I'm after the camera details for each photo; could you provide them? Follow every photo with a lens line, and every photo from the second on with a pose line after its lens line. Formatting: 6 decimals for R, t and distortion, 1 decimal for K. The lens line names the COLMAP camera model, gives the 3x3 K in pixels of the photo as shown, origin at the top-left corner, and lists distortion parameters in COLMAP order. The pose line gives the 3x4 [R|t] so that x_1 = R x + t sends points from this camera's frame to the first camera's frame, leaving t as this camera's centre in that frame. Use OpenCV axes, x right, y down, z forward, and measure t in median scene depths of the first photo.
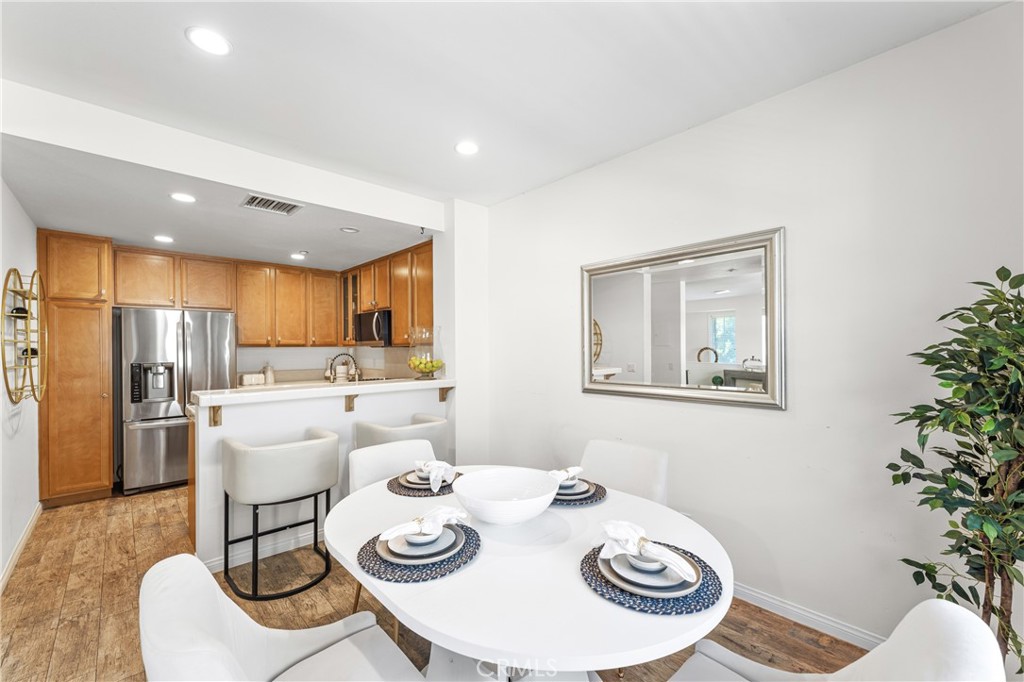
lens RADIAL K [[415.7, 0, 515.2], [0, 415.7, 349.4], [0, 0, 1]] dist [-0.002921, 0.001978]
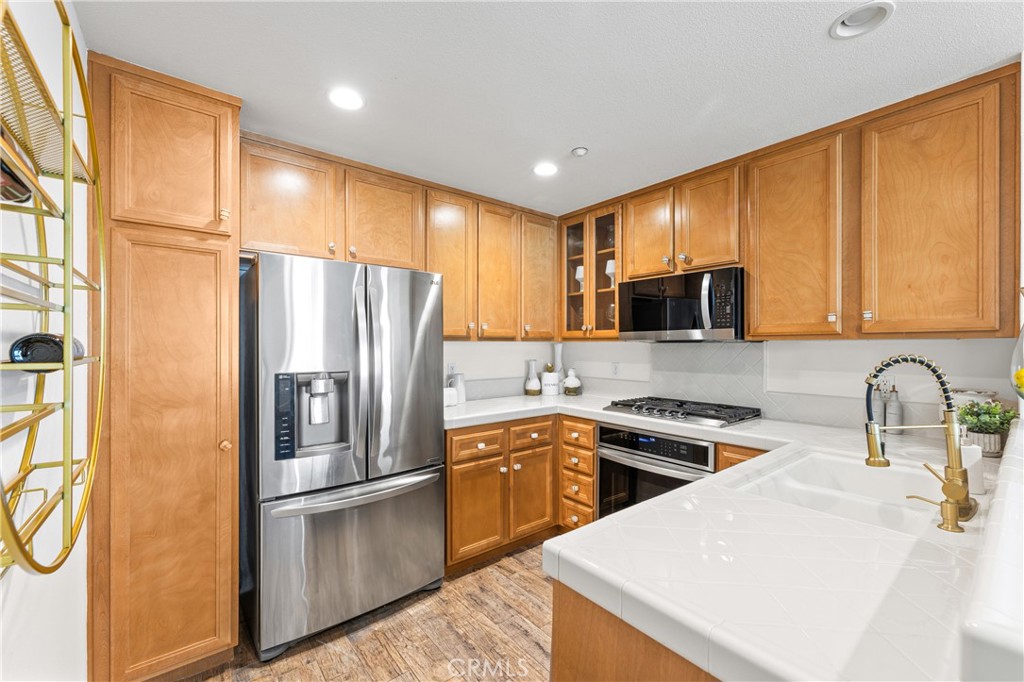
lens RADIAL K [[415.7, 0, 510.1], [0, 415.7, 346.1], [0, 0, 1]] dist [-0.002921, 0.001978]
pose [[0.996046, 0.005840, -0.088651, -0.652237], [-0.006041, 0.999980, -0.001996, 0.002594], [0.088638, 0.002524, 0.996061, 0.588550]]
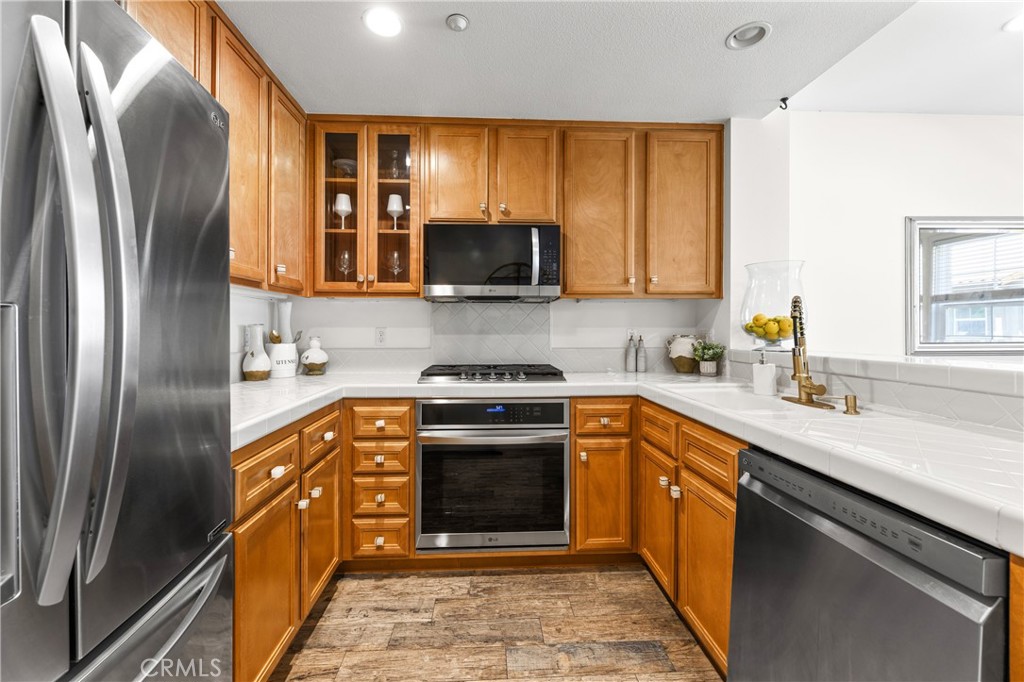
lens RADIAL K [[415.7, 0, 503.4], [0, 415.7, 329.2], [0, 0, 1]] dist [-0.002921, 0.001978]
pose [[0.656708, 0.006800, 0.754114, -0.900241], [0.000314, 0.999957, -0.009291, 0.044062], [-0.754145, 0.006338, 0.656678, 0.873195]]
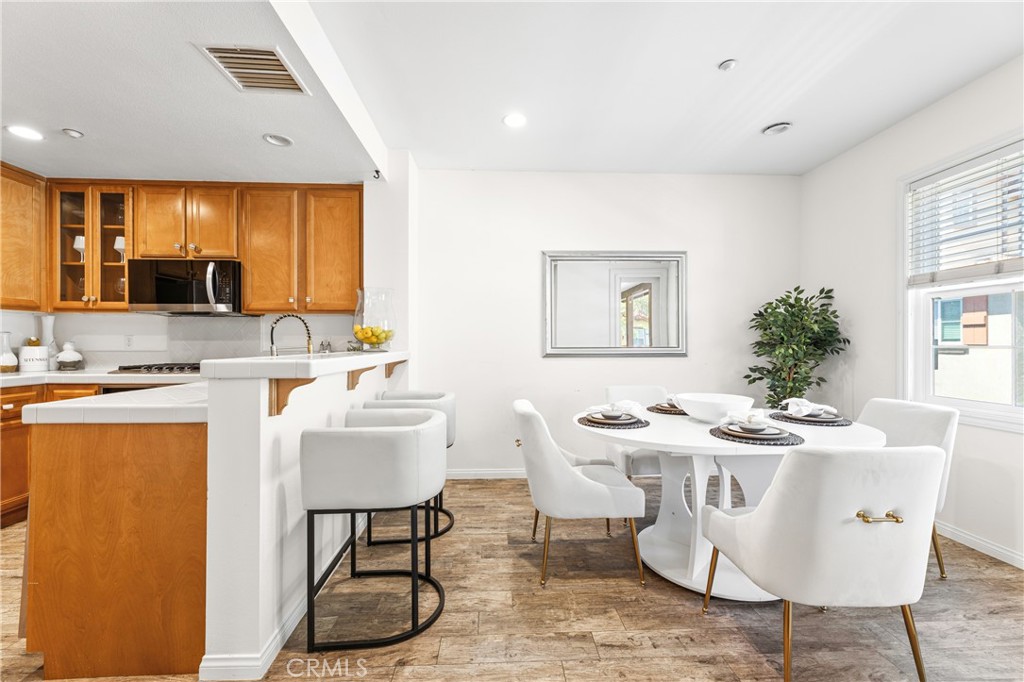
lens RADIAL K [[415.7, 0, 511.1], [0, 415.7, 343.4], [0, 0, 1]] dist [-0.002921, 0.001978]
pose [[0.654515, 0.005078, 0.756032, -0.649098], [-0.001536, 0.999984, -0.005386, 0.057150], [-0.756048, 0.002364, 0.654512, 0.237462]]
